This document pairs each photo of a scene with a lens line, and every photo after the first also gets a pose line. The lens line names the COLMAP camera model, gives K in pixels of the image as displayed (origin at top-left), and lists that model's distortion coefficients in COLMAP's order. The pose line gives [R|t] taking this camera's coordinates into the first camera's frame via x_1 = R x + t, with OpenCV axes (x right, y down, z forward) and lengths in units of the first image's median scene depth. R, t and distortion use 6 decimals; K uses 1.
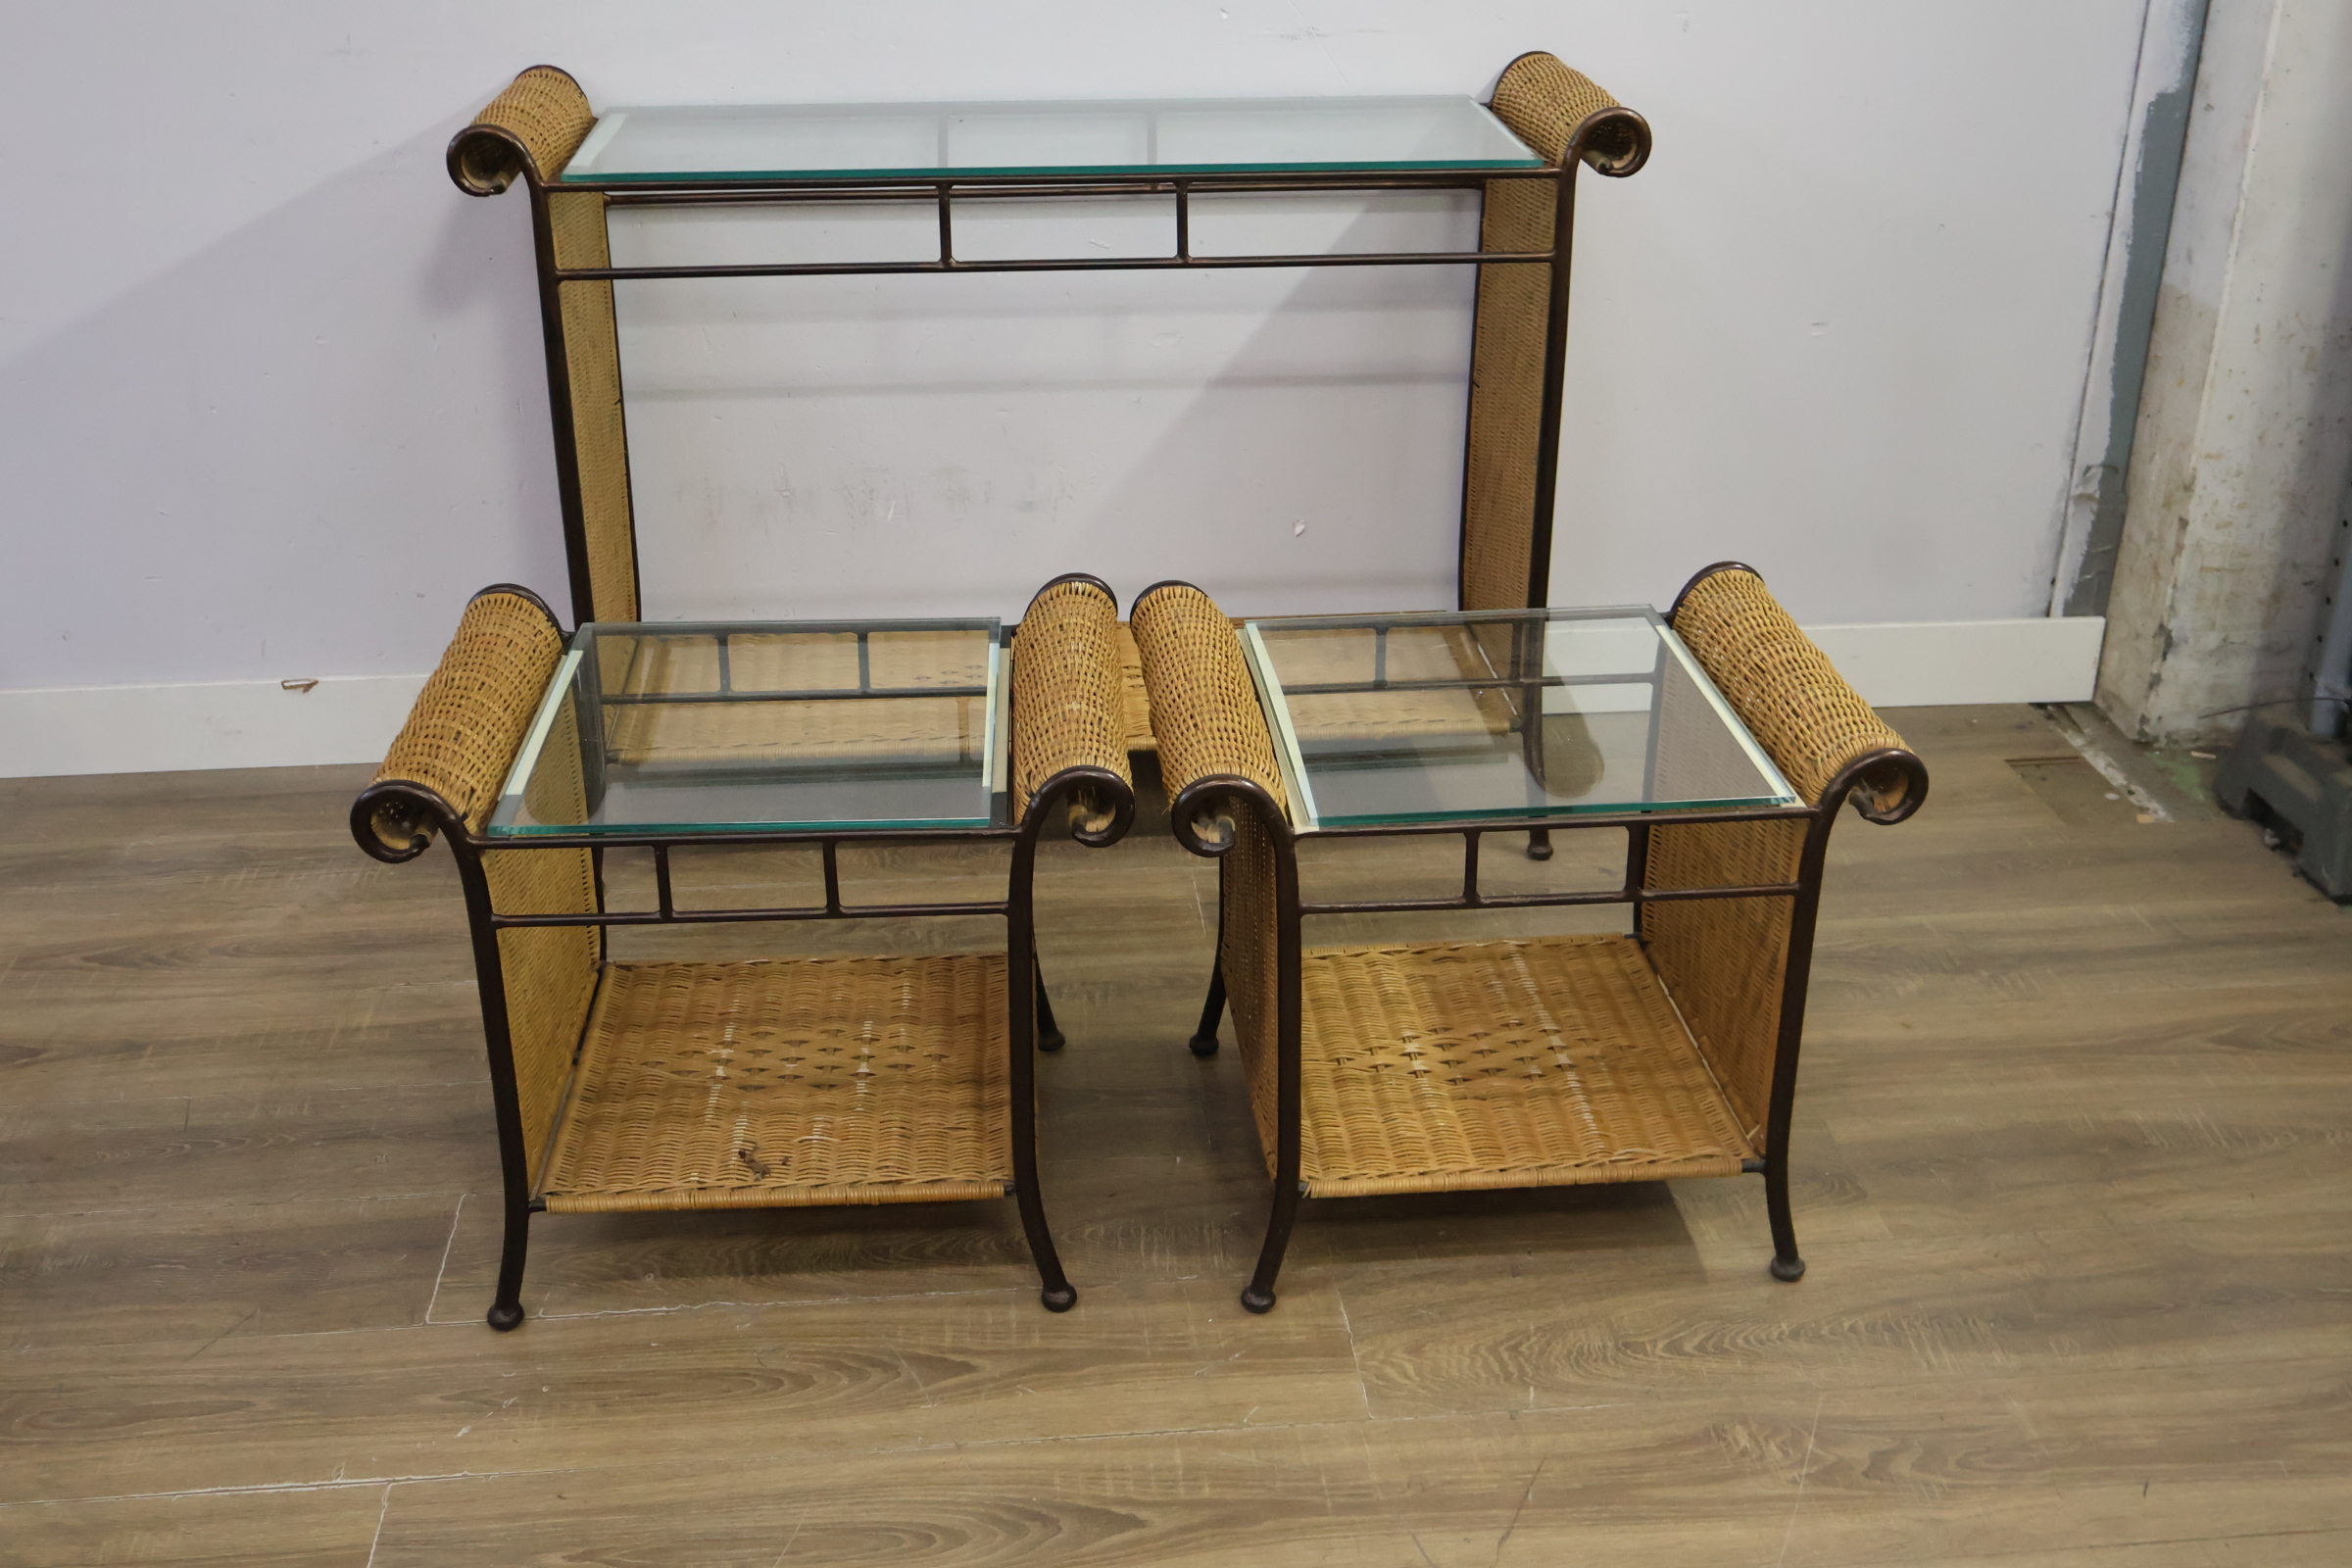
lens RADIAL K [[2474.5, 0, 1178.6], [0, 2474.5, 786.8], [0, 0, 1]] dist [-0.009332, 0.000000]
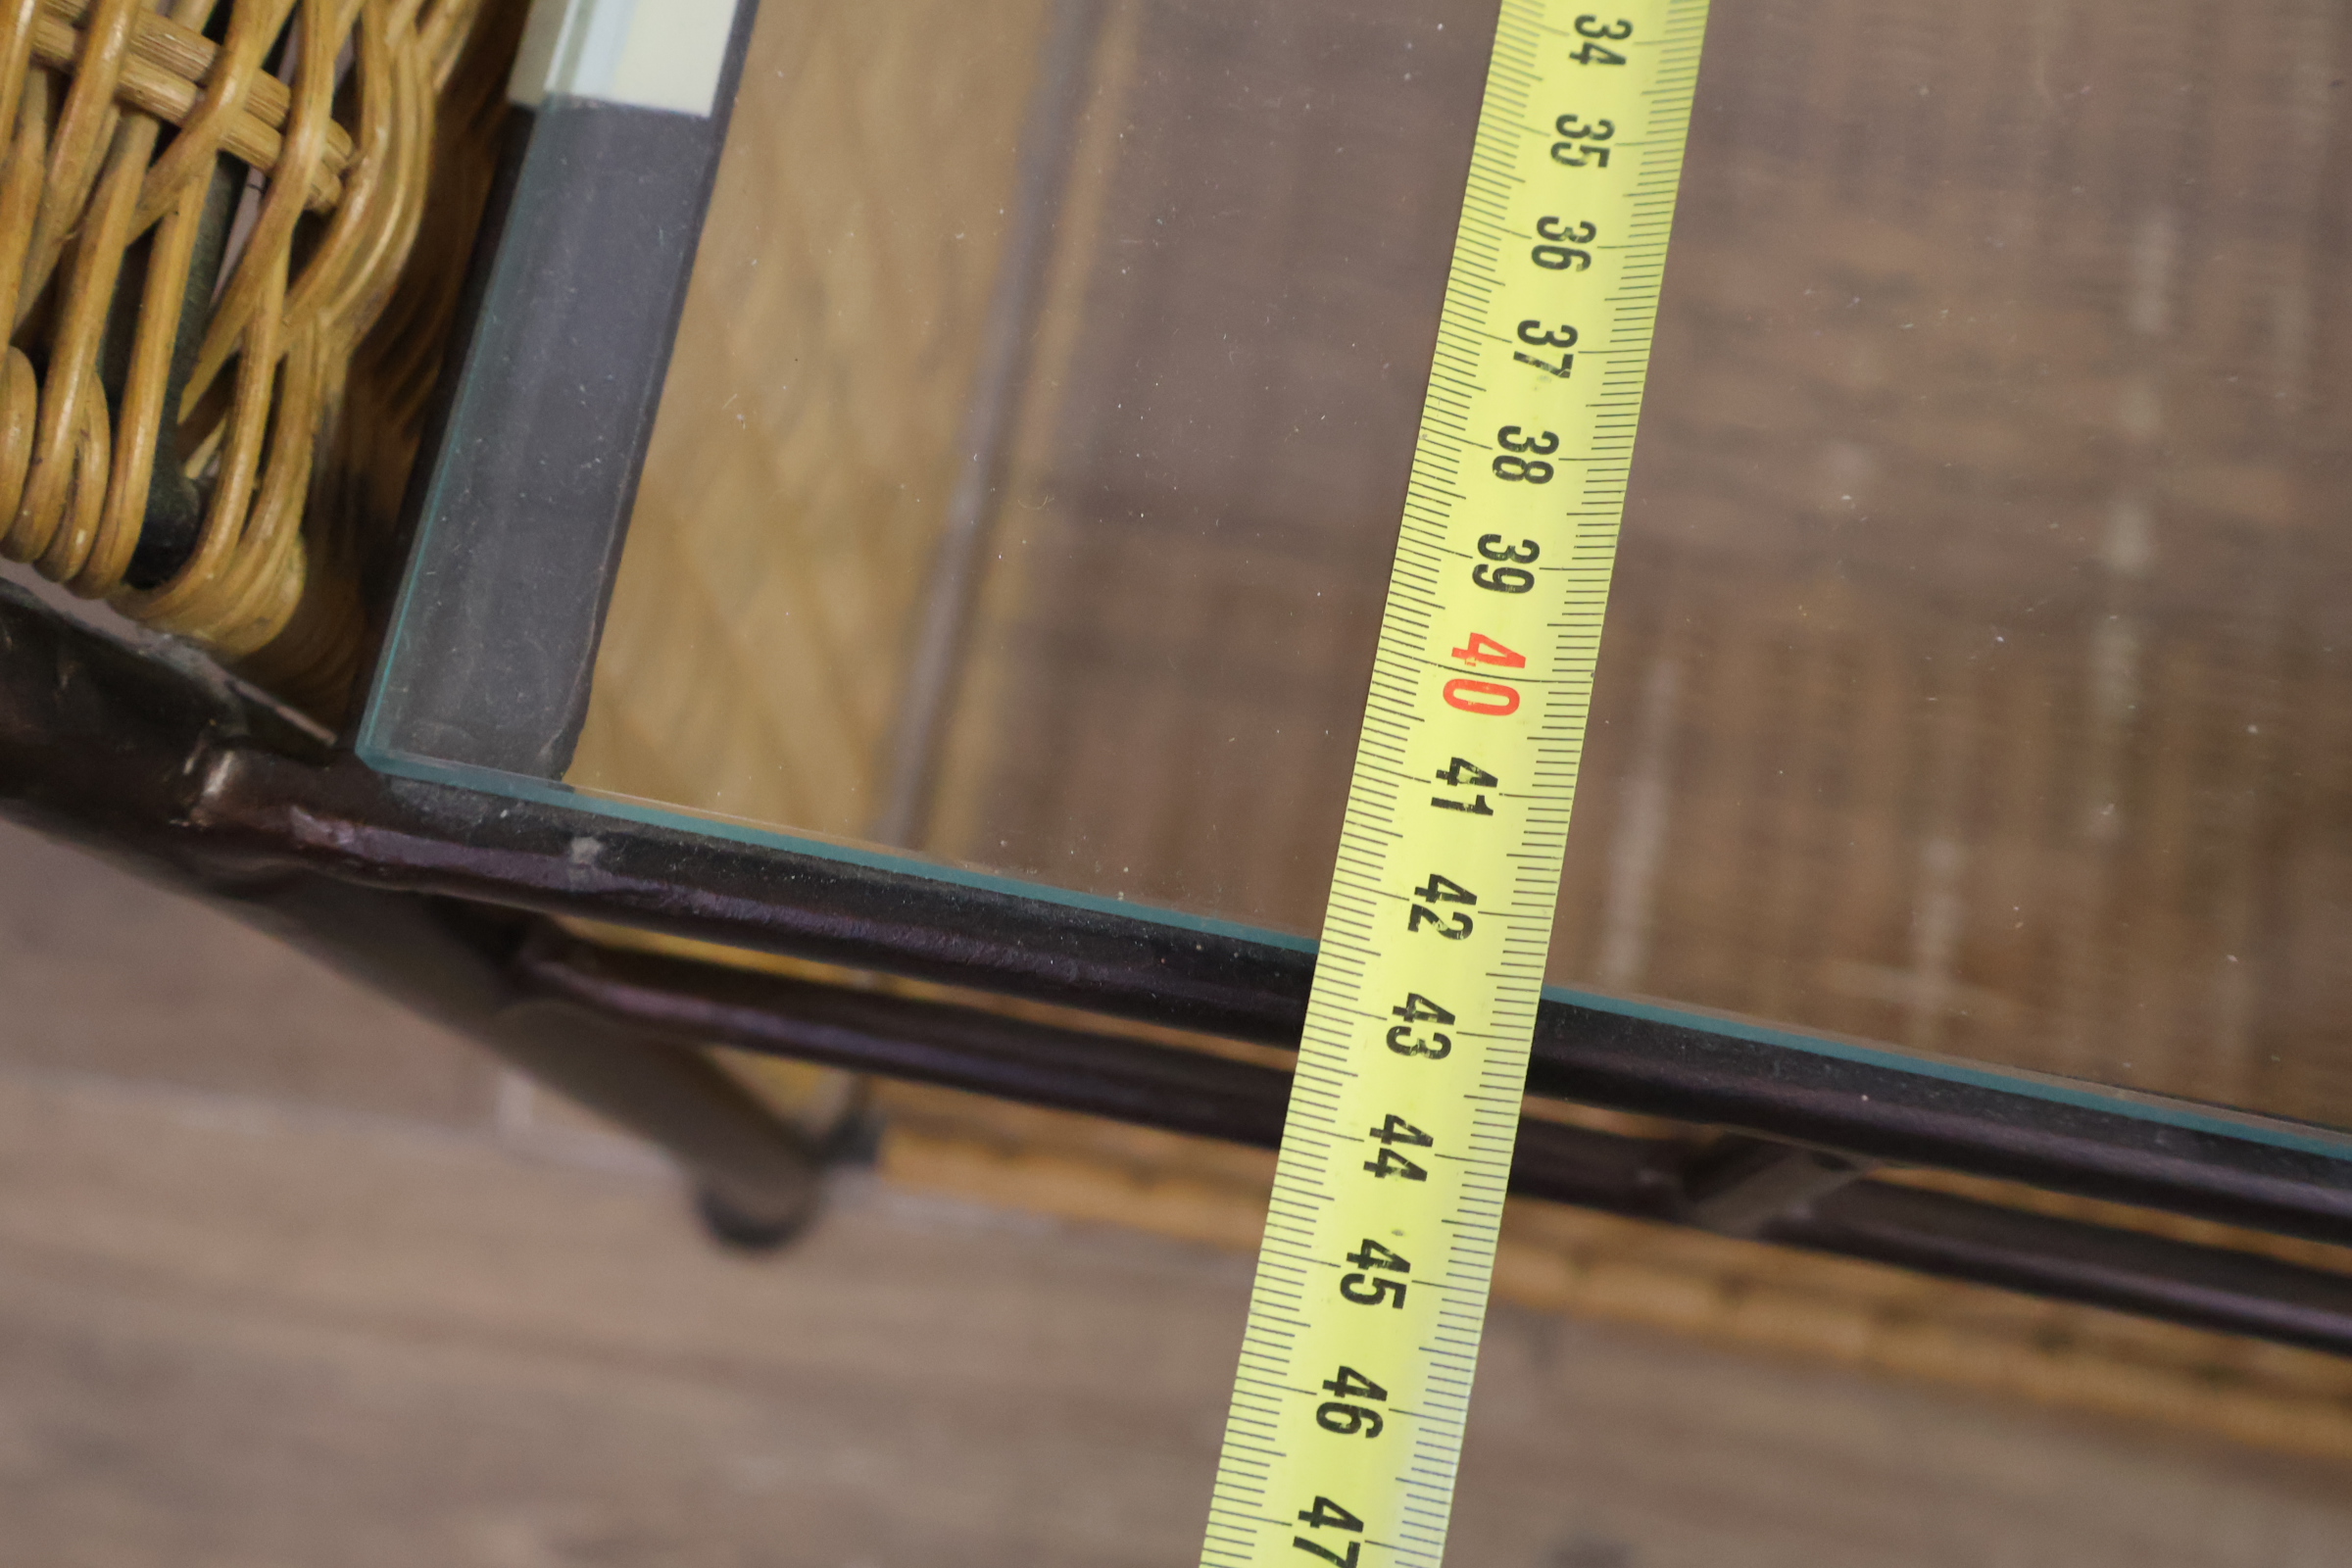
lens RADIAL K [[2474.5, 0, 1174.7], [0, 2474.5, 771.1], [0, 0, 1]] dist [-0.009332, 0.000000]
pose [[0.971831, 0.231466, -0.044365, -0.217856], [-0.111888, 0.618799, 0.777541, -0.062670], [0.207427, -0.750674, 0.627266, 0.849270]]
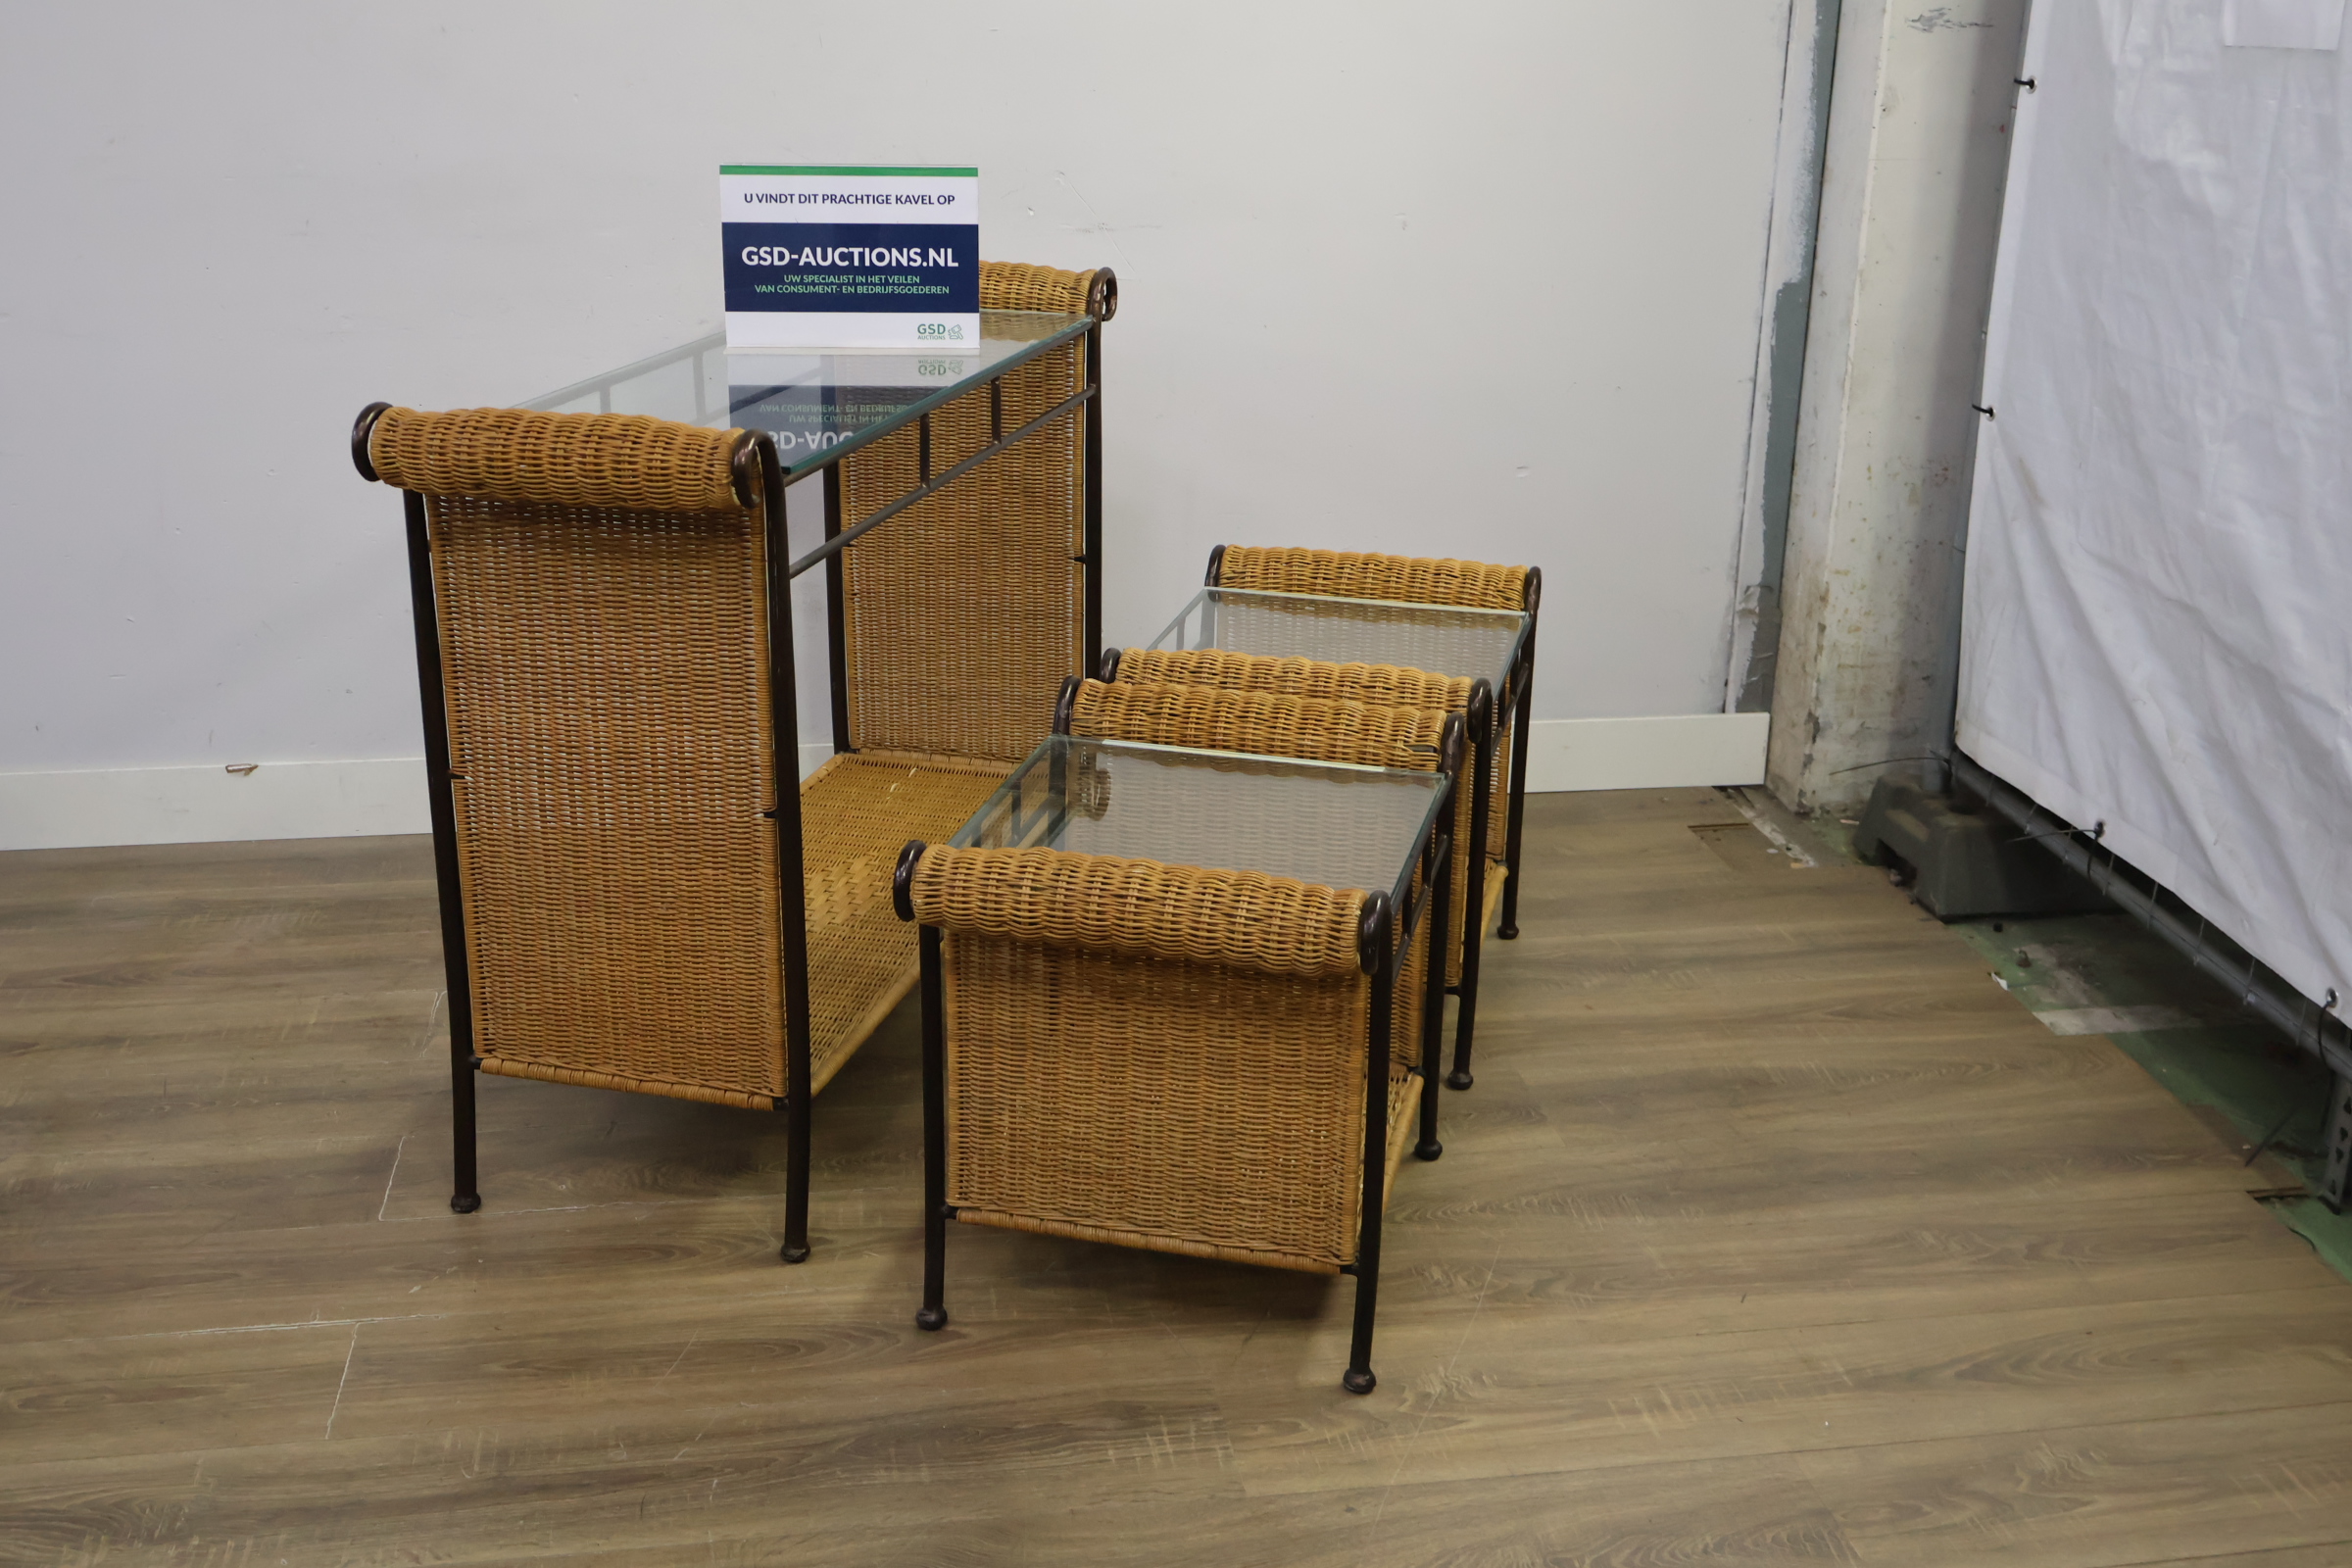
lens RADIAL K [[2474.5, 0, 1182.8], [0, 2474.5, 776.6], [0, 0, 1]] dist [-0.009332, 0.000000]
pose [[0.997704, -0.005817, 0.067468, 0.011991], [0.012971, 0.994273, -0.106083, 0.132229], [-0.066465, 0.106715, 0.992066, -0.265429]]
